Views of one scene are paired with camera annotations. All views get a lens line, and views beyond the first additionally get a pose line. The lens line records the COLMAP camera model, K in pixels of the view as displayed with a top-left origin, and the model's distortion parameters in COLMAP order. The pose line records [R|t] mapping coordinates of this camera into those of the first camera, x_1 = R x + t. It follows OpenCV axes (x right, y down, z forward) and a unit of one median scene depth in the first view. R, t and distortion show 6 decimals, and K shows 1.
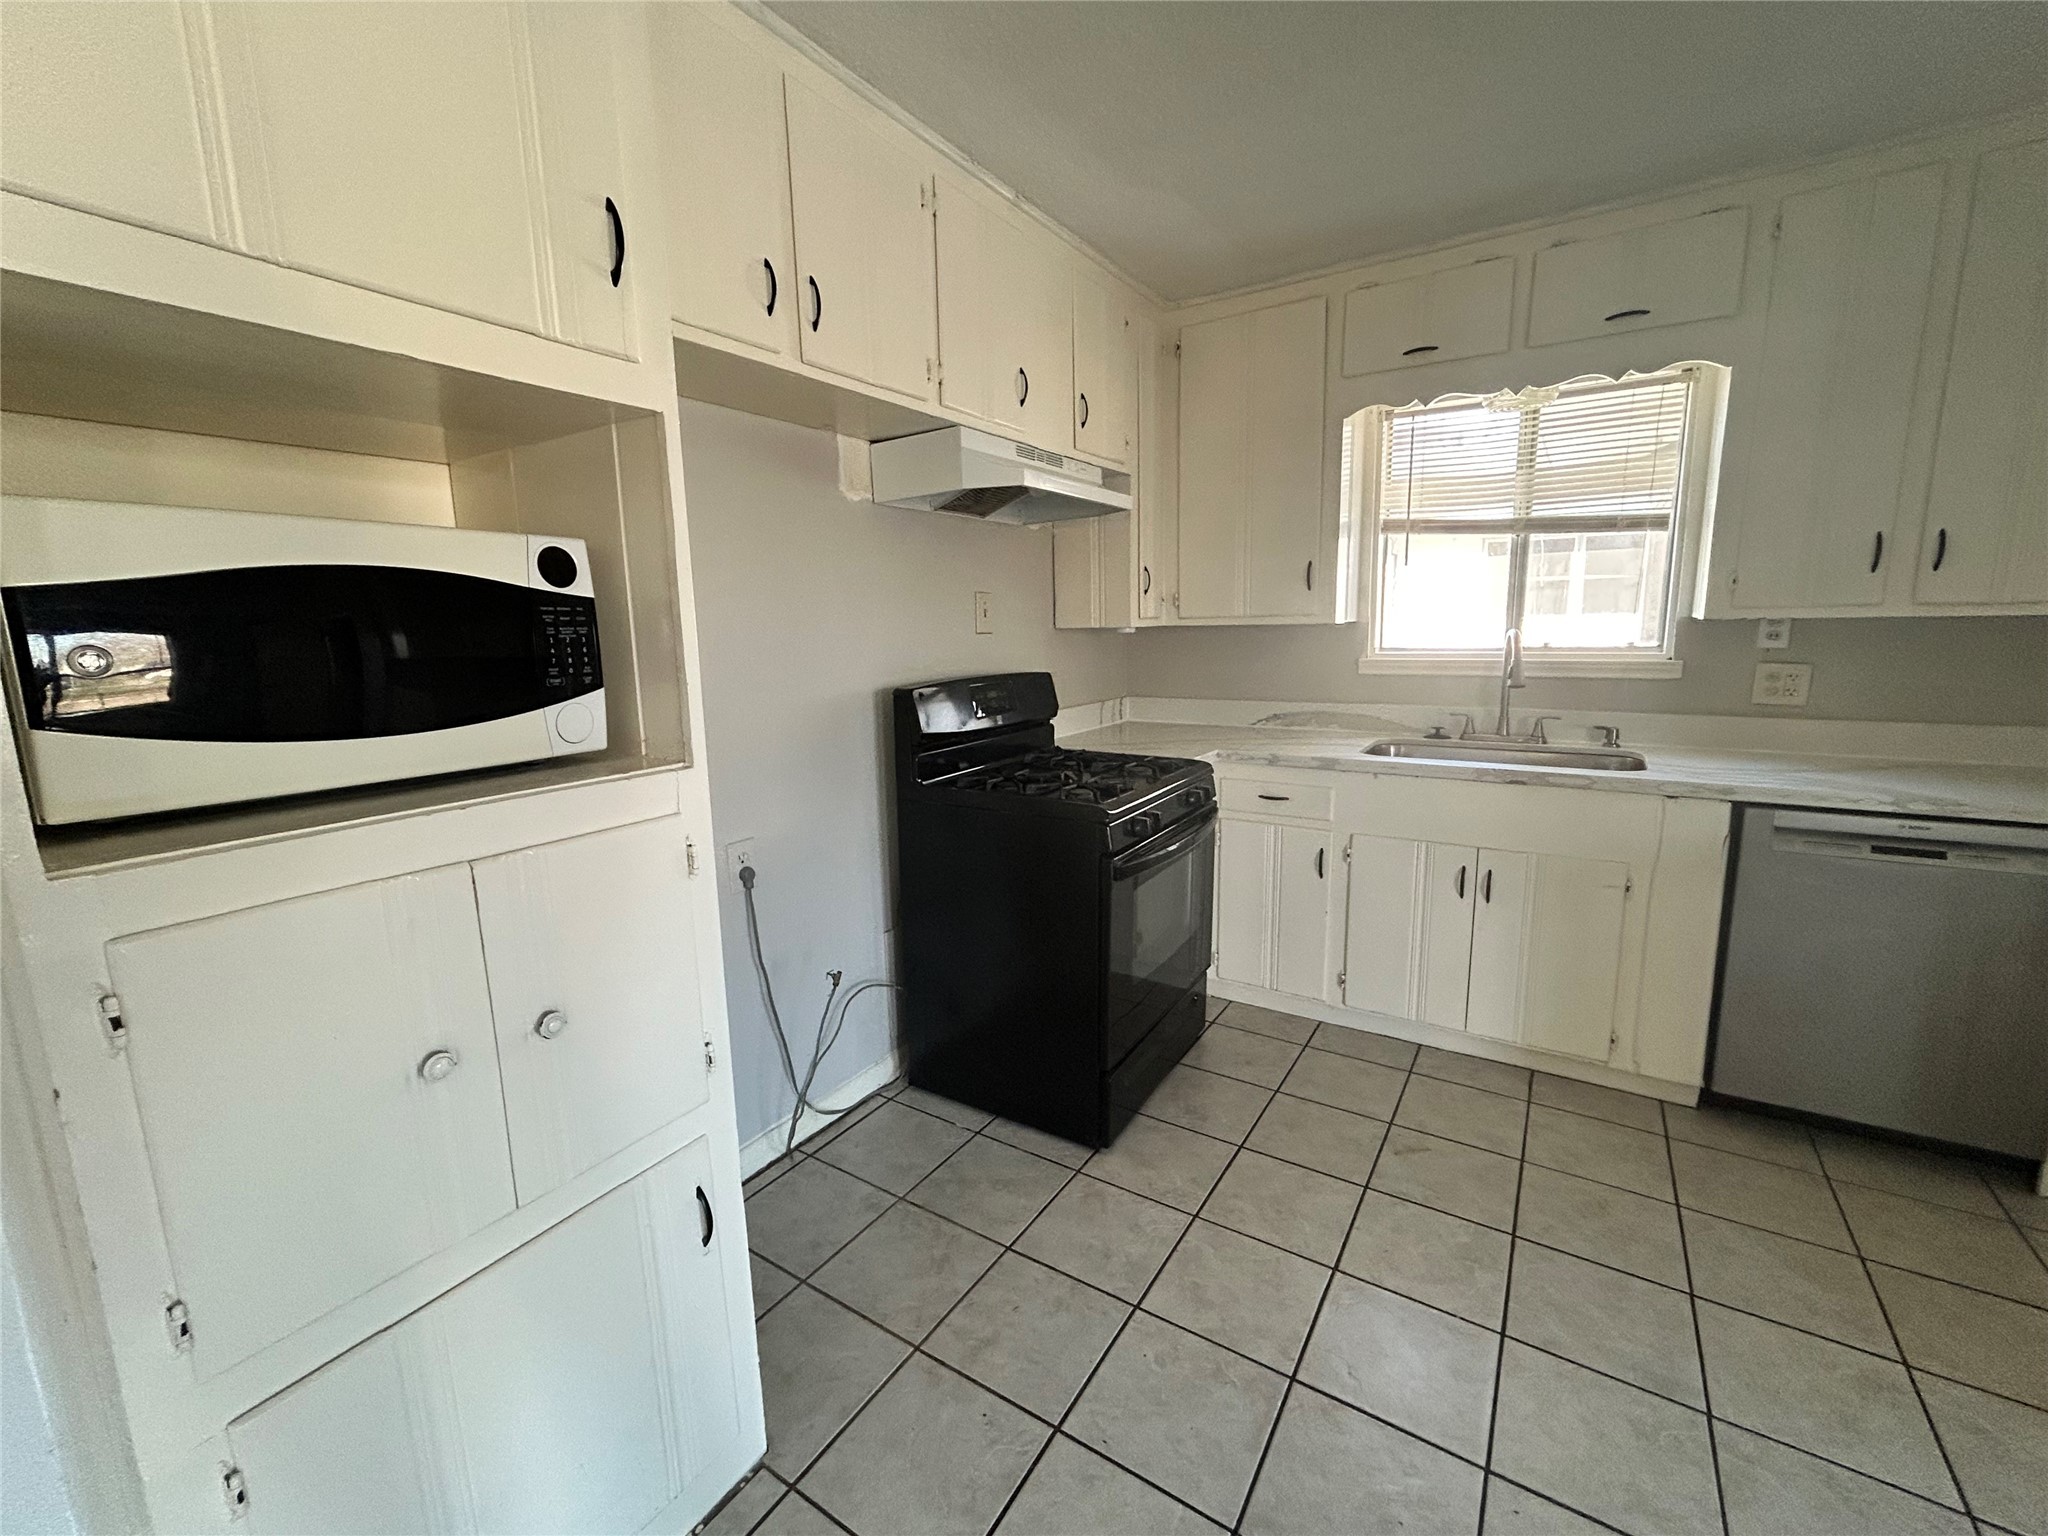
lens RADIAL K [[844.5, 0, 1026.4], [0, 844.5, 765.2], [0, 0, 1]] dist [-0.000551, 0.000371]
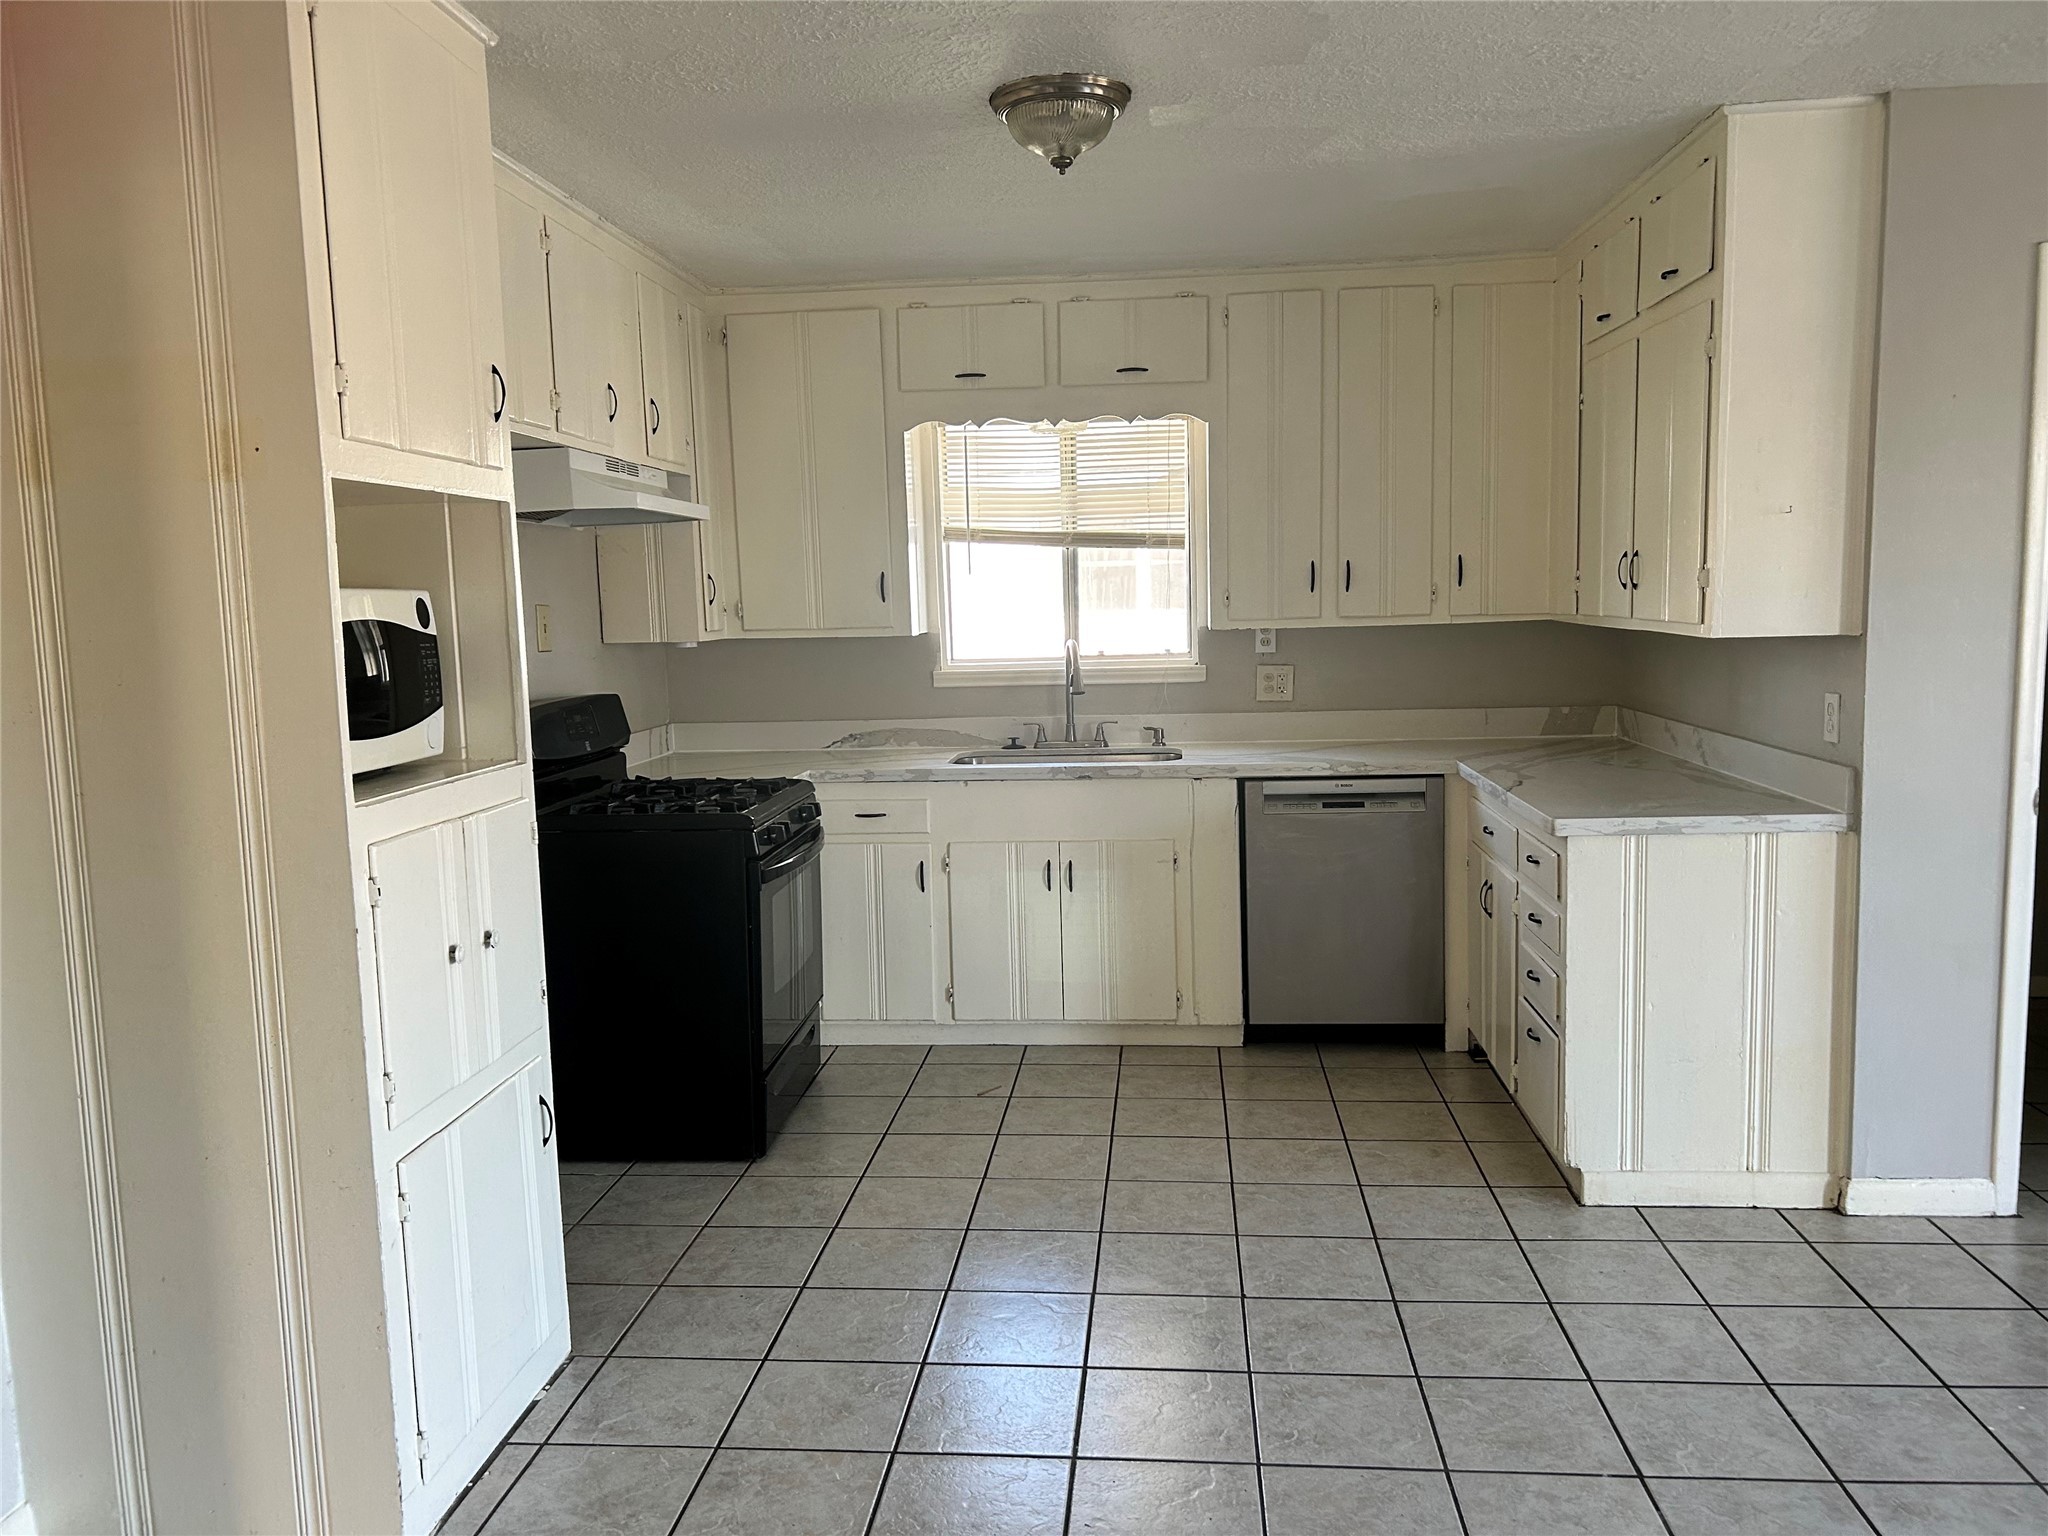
lens RADIAL K [[1544.5, 0, 1025.7], [0, 1544.5, 775.9], [0, 0, 1]] dist [0.095743, 0.001585]
pose [[0.886135, -0.056116, 0.460017, -0.405936], [0.084910, 0.995498, -0.042126, 0.092949], [-0.455582, 0.076389, 0.886910, -0.736793]]
